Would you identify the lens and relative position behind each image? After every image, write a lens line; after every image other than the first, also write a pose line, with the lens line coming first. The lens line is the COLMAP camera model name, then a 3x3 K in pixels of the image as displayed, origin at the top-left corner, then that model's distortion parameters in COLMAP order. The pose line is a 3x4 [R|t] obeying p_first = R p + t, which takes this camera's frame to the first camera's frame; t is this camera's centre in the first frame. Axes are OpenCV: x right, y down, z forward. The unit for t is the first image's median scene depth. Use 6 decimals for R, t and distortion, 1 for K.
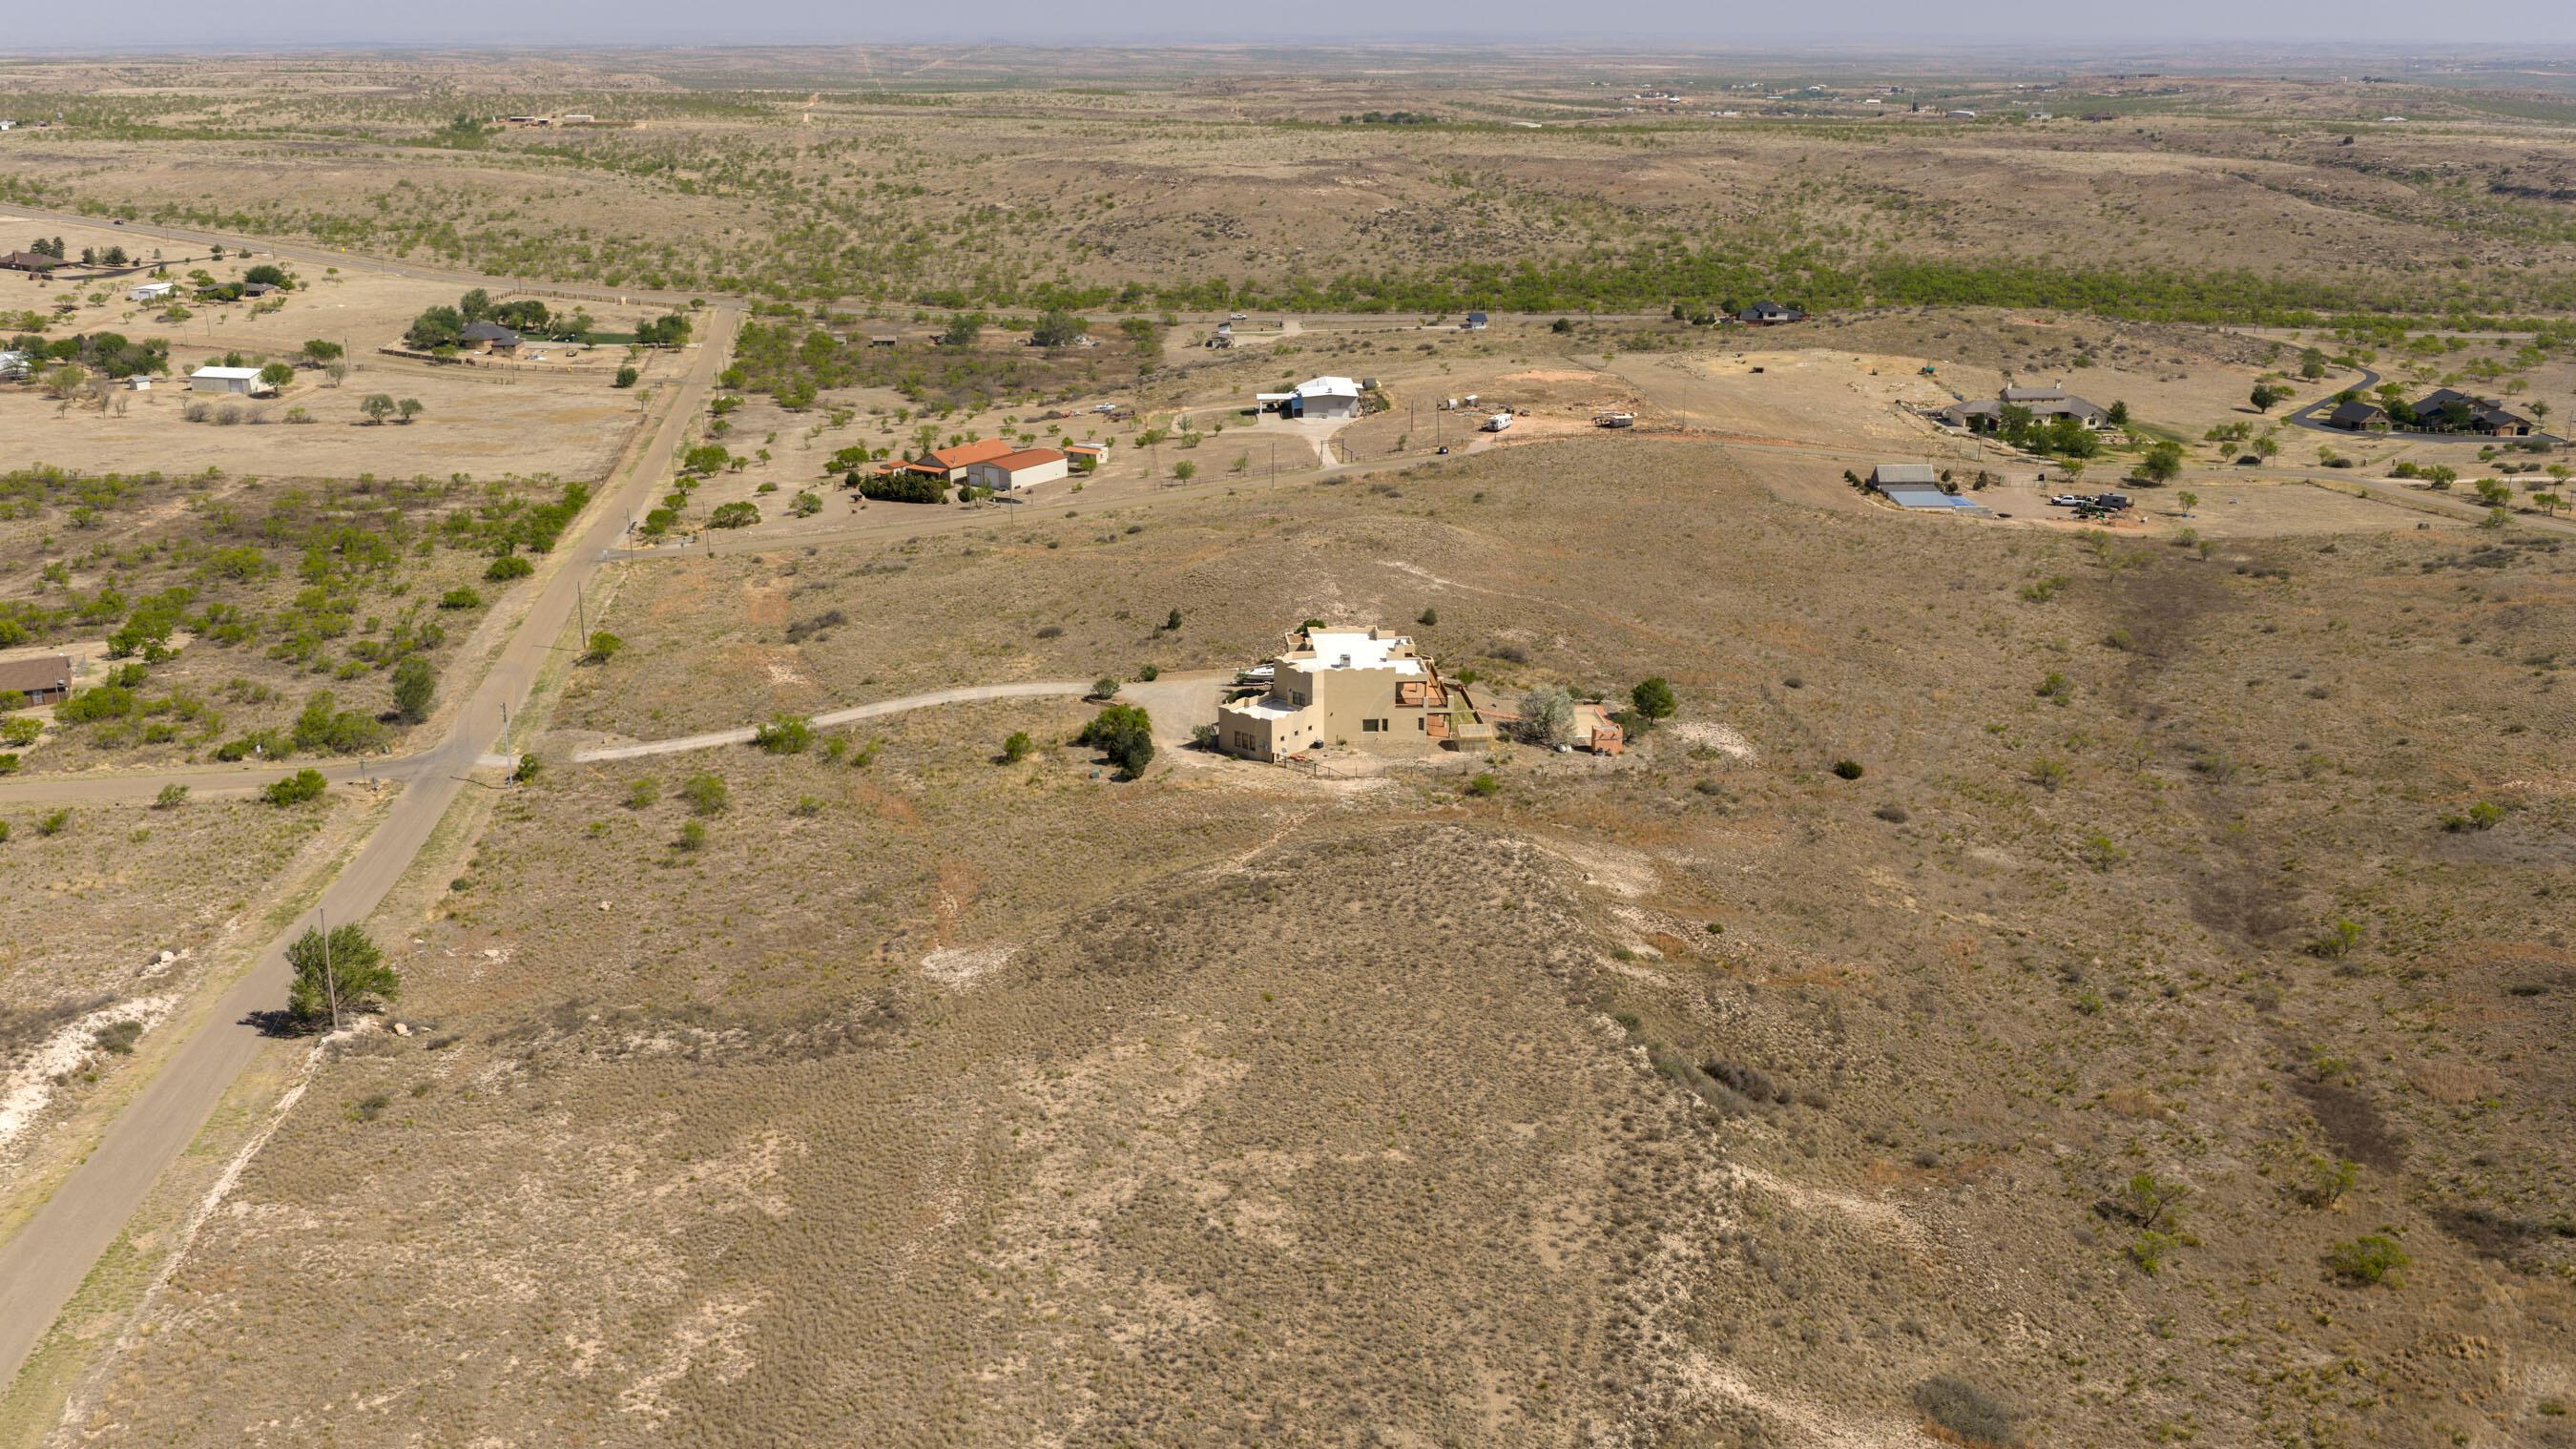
lens RADIAL K [[2134.8, 0, 1292.5], [0, 2134.8, 733.1], [0, 0, 1]] dist [0.026457, -0.056159]
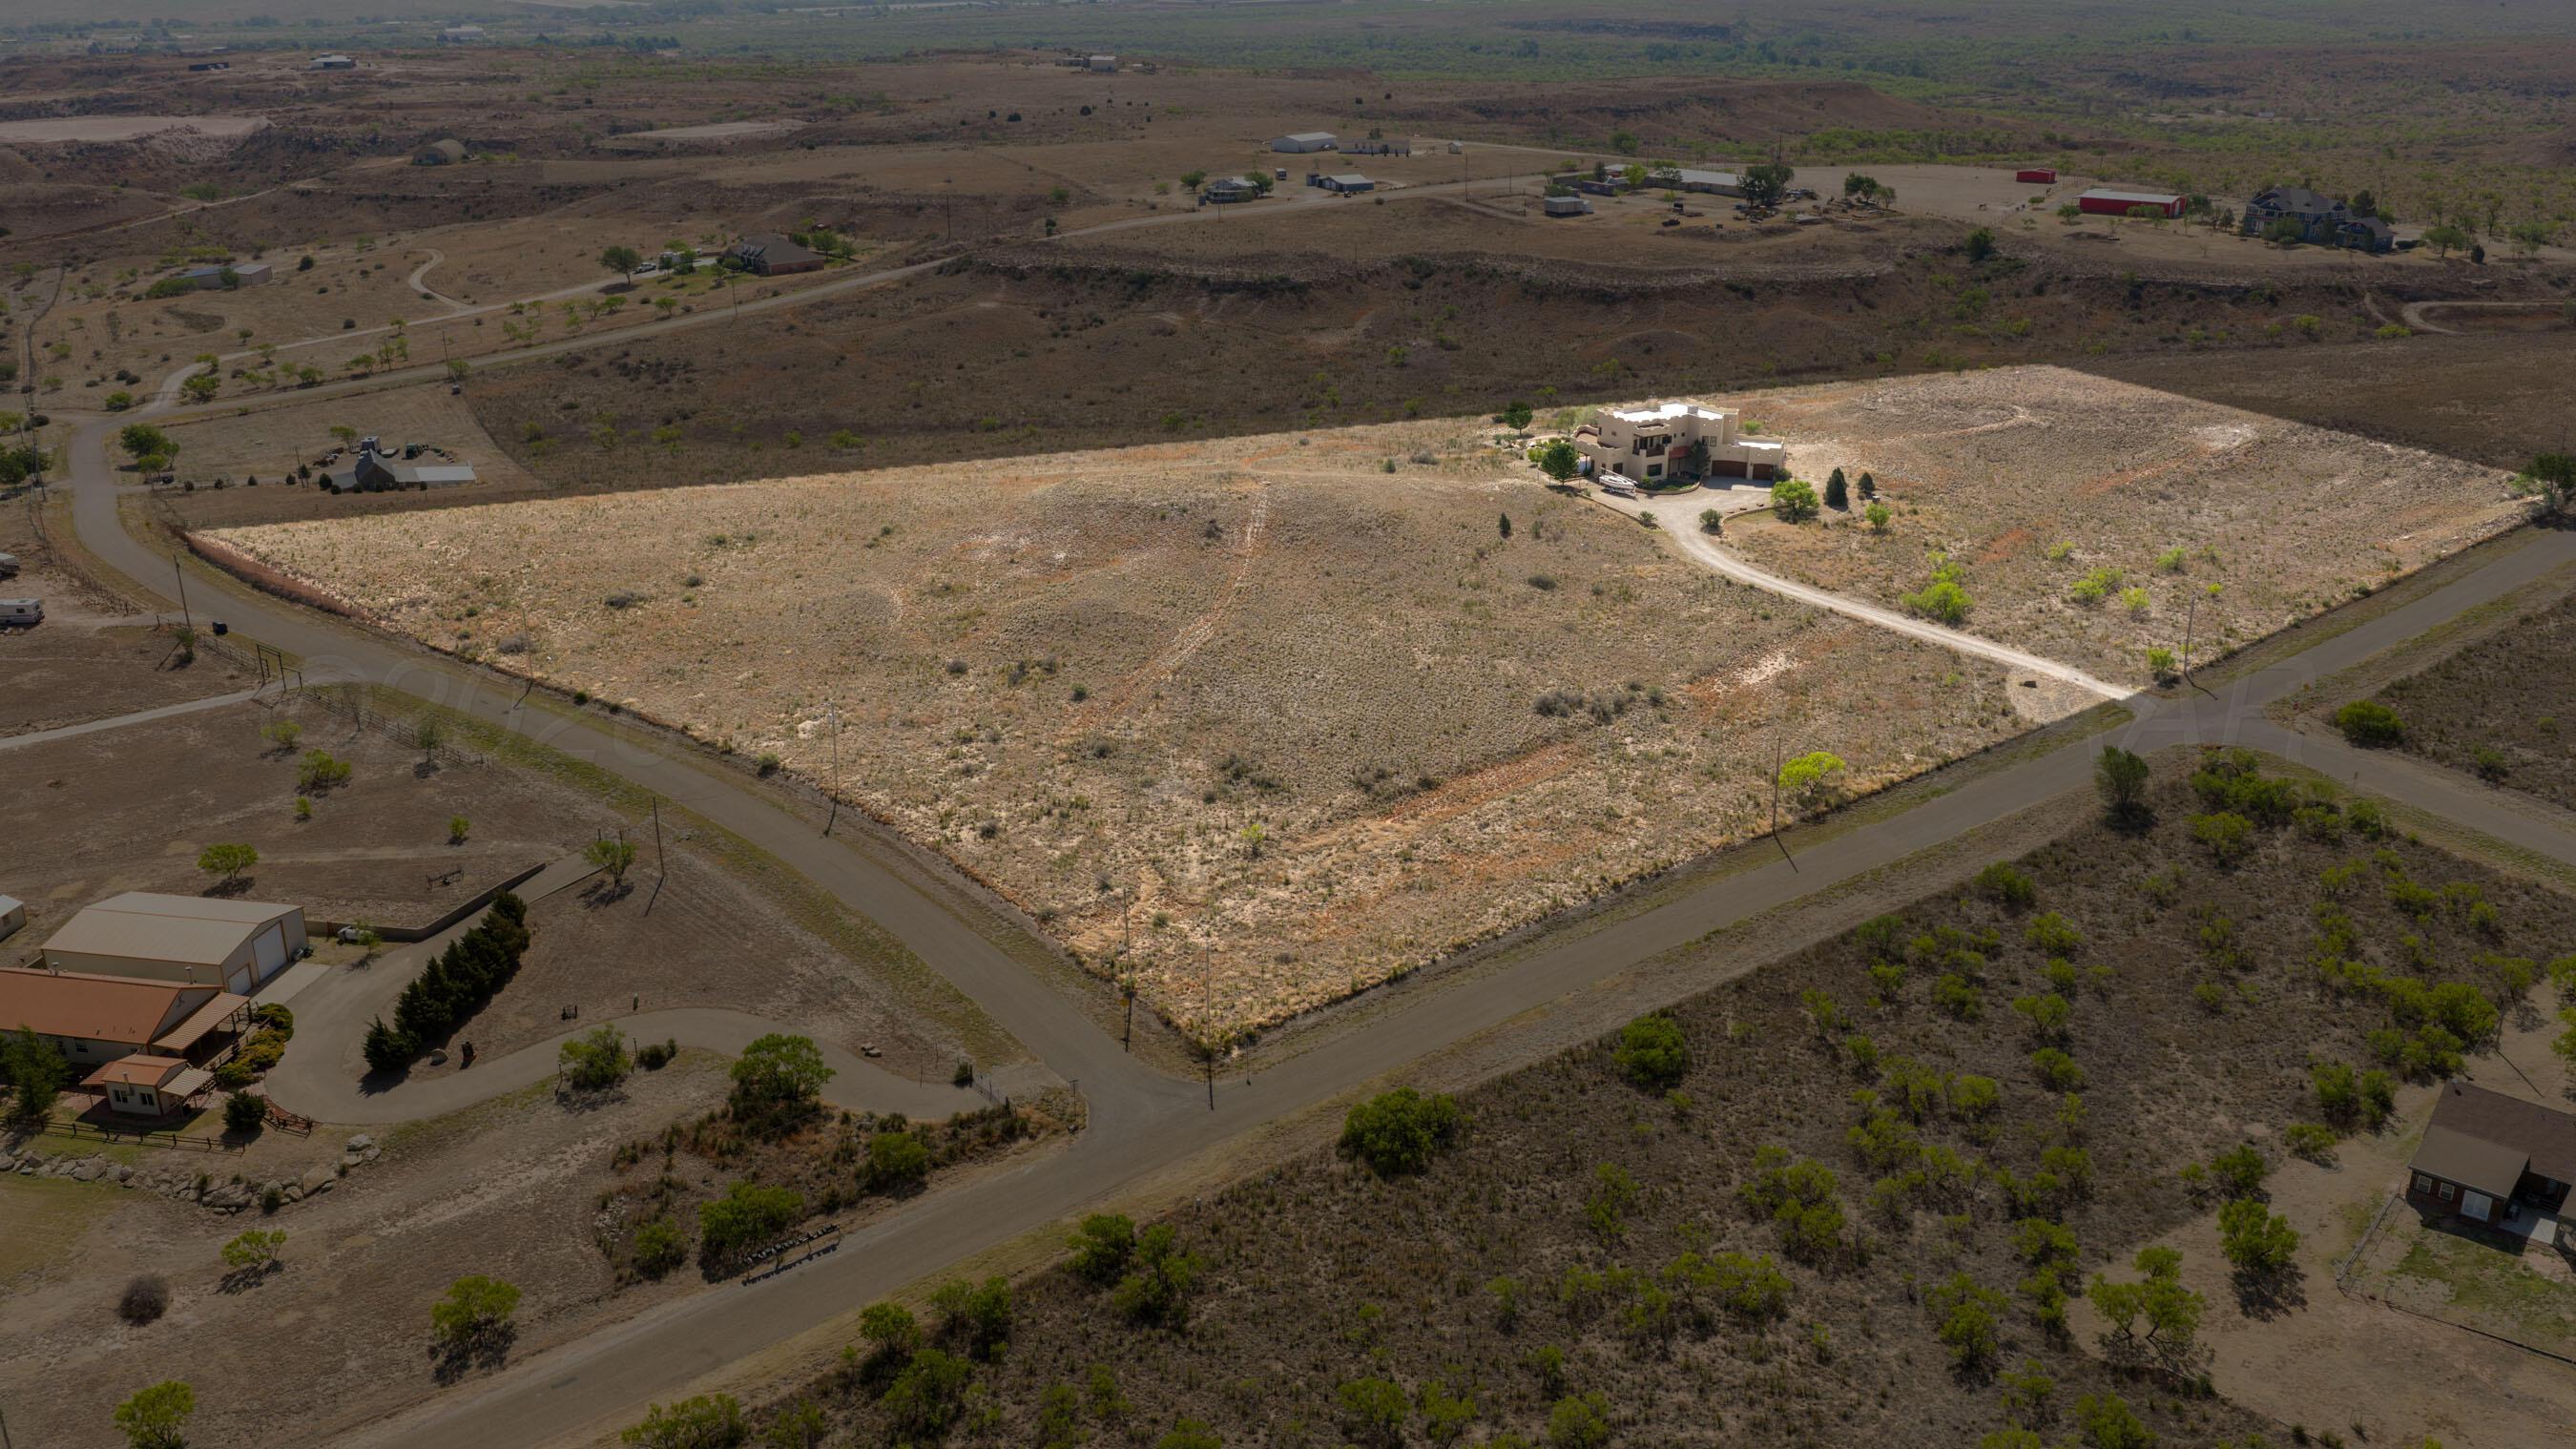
lens RADIAL K [[2132.6, 0, 1288.0], [0, 2132.6, 724.5], [0, 0, 1]] dist [0.040271, -0.072065]
pose [[-0.403600, -0.318592, 0.857675, -0.560516], [0.290564, 0.844256, 0.450339, -0.281471], [-0.867571, 0.430966, -0.248170, 0.847546]]
